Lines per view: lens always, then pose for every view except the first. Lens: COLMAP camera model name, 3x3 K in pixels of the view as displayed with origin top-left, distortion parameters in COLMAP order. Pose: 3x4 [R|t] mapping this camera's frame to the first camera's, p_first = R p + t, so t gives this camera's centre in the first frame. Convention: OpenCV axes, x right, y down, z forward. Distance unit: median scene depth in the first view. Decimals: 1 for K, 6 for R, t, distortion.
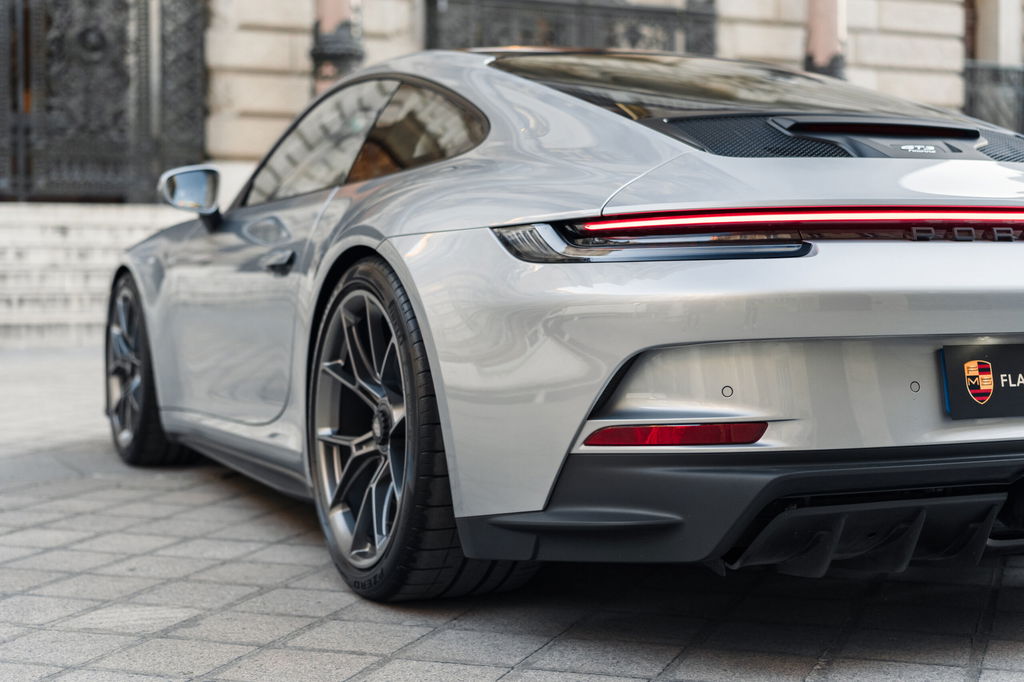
lens RADIAL K [[1614.4, 0, 512.0], [0, 1614.4, 341.0], [0, 0, 1]] dist [0.002395, -0.059869]
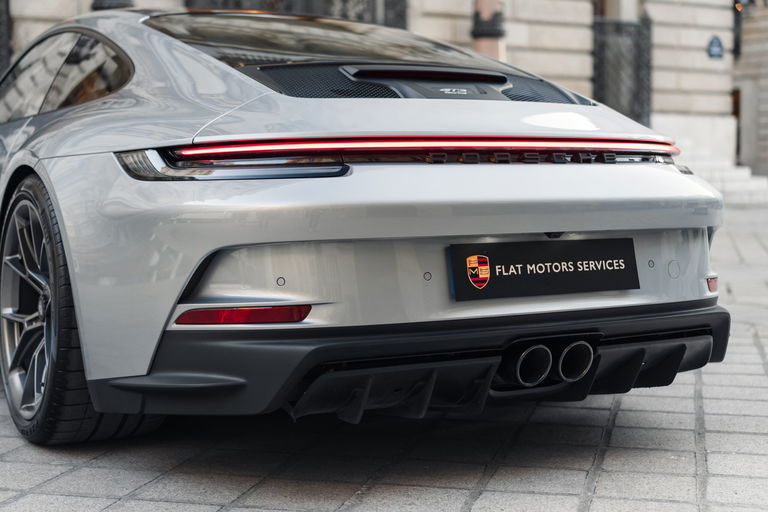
lens RADIAL K [[1210.8, 0, 384.0], [0, 1210.8, 256.0], [0, 0, 1]] dist [0.002395, -0.059869]
pose [[0.996167, -0.008592, 0.087050, 0.117767], [0.006354, 0.999643, 0.025944, -0.012249], [-0.087242, -0.025292, 0.995866, 0.030374]]
